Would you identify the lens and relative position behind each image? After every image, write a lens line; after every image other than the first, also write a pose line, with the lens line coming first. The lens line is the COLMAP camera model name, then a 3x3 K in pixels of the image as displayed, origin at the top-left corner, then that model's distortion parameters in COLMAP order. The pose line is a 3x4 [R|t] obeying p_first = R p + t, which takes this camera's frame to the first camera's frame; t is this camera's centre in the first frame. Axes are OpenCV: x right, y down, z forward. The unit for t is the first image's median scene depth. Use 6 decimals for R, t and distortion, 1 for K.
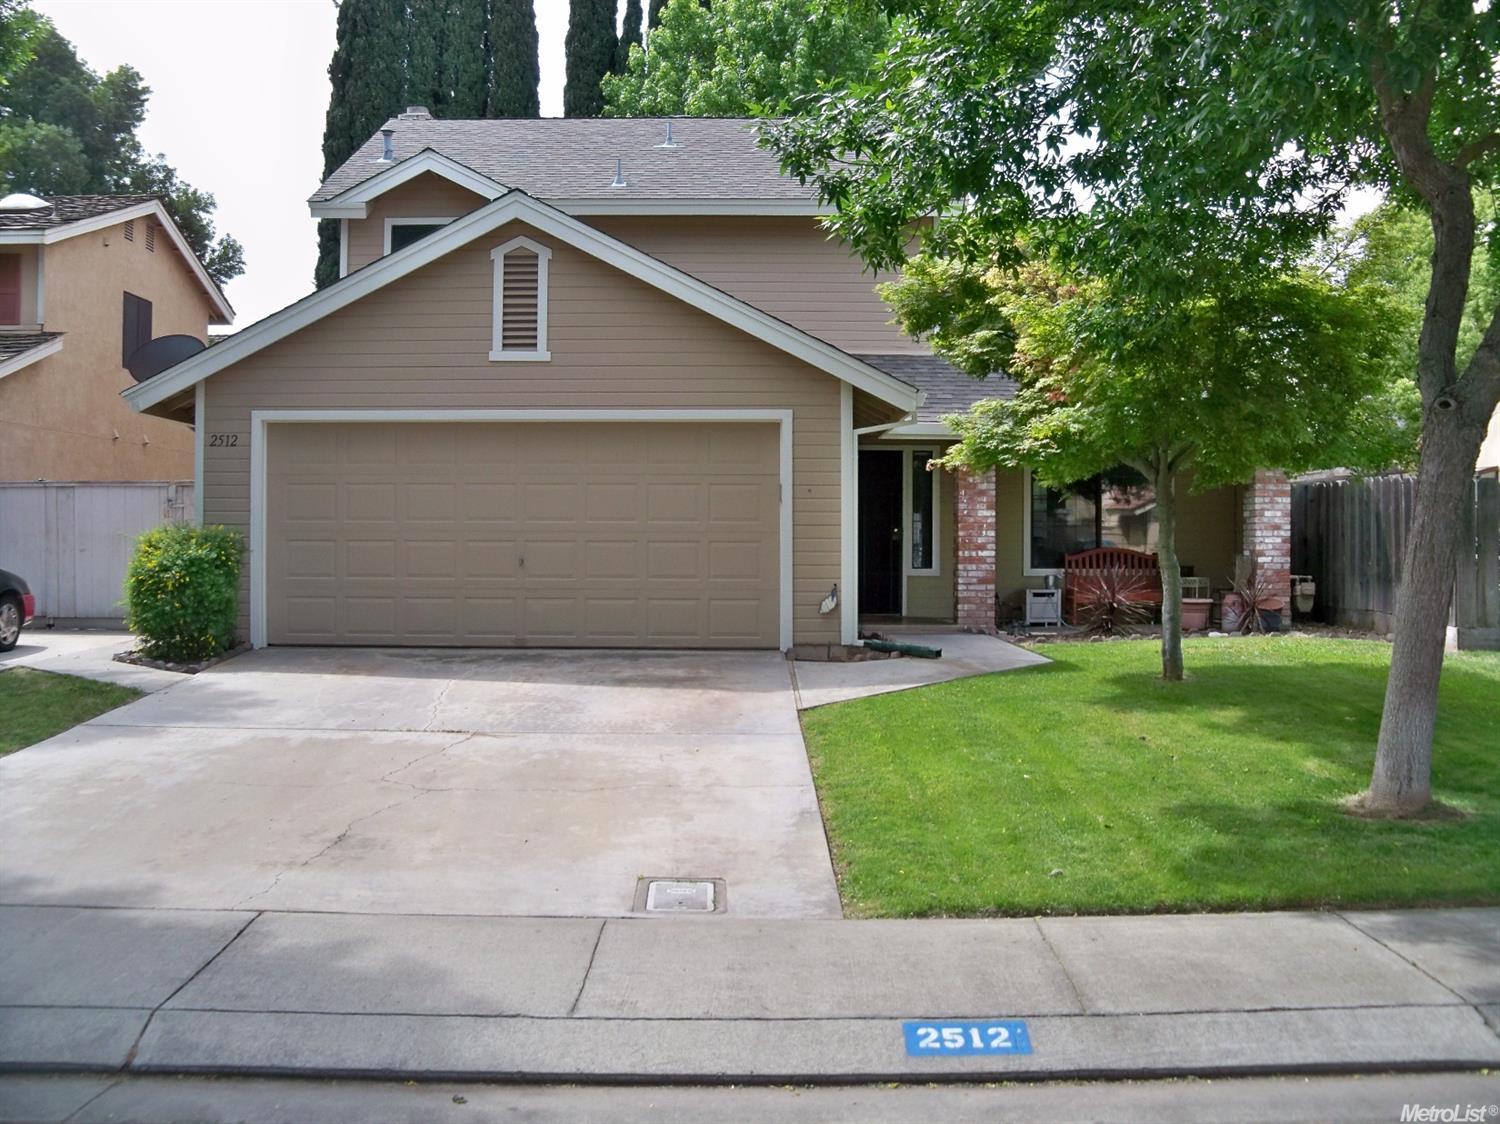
lens RADIAL K [[1519.7, 0, 750.0], [0, 1519.7, 562.0], [0, 0, 1]] dist [-0.217430, 0.236418]
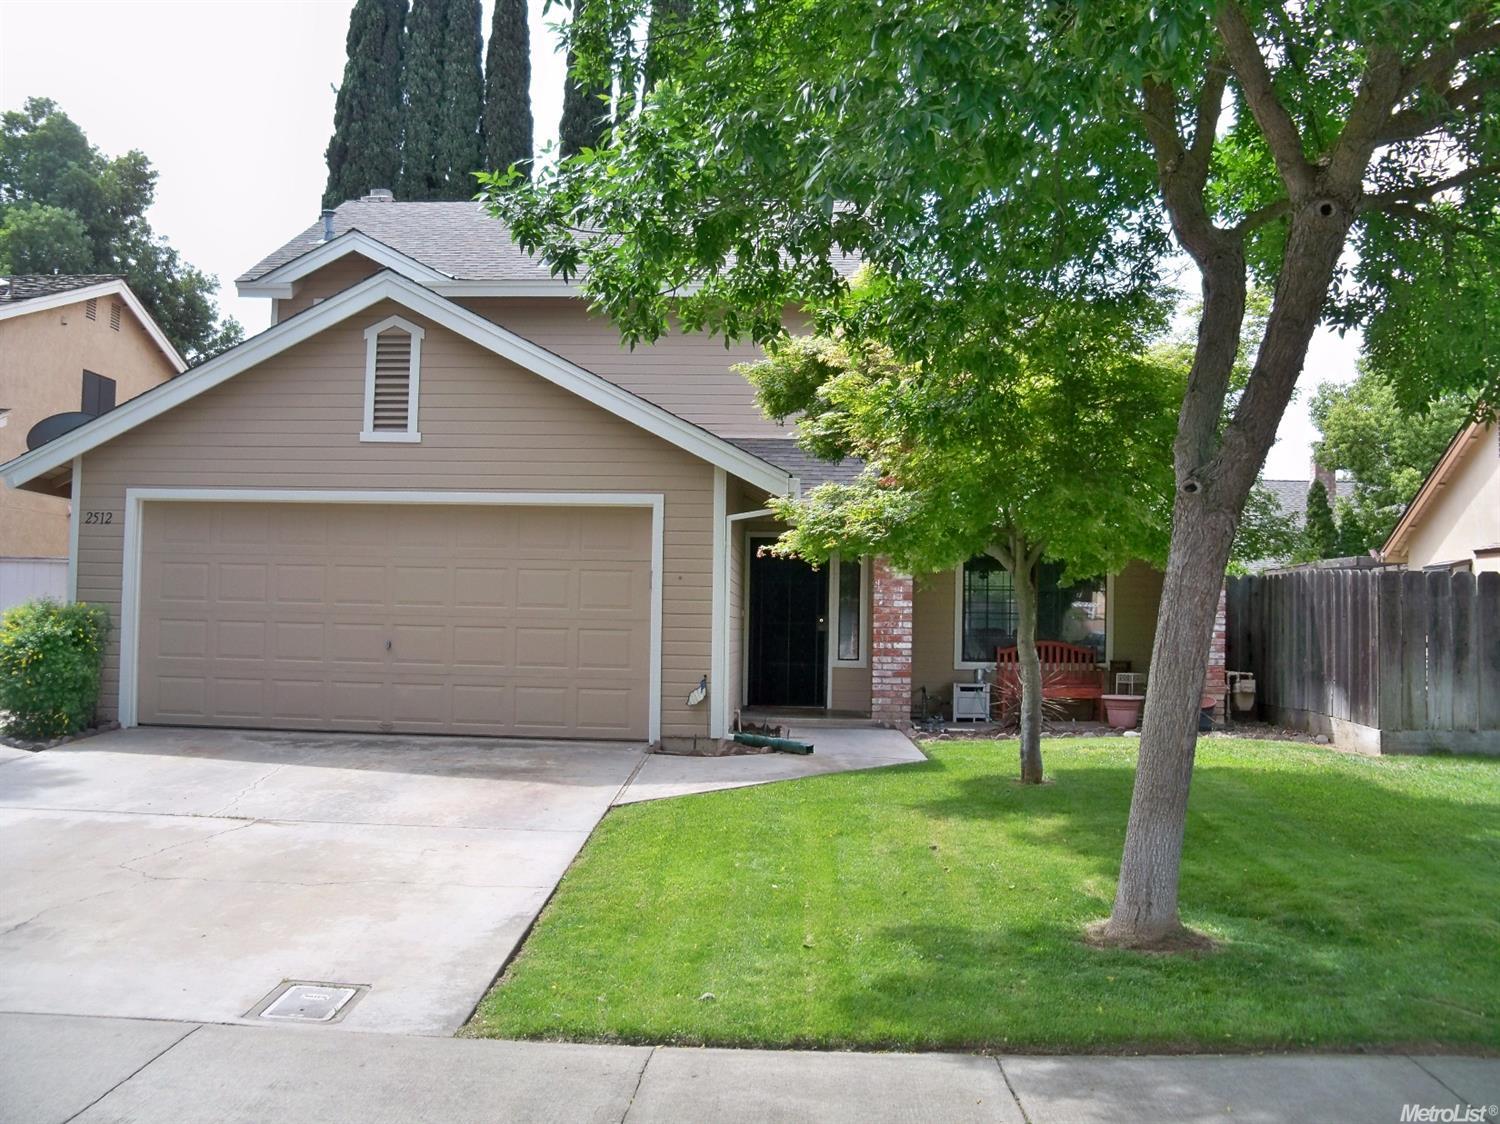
lens RADIAL K [[1519.7, 0, 750.0], [0, 1519.7, 562.0], [0, 0, 1]] dist [-0.217430, 0.236418]
pose [[0.998638, 0.012762, -0.050593, 0.132201], [-0.015648, 0.998249, -0.057047, -0.002679], [0.049776, 0.057761, 0.997089, 0.037291]]
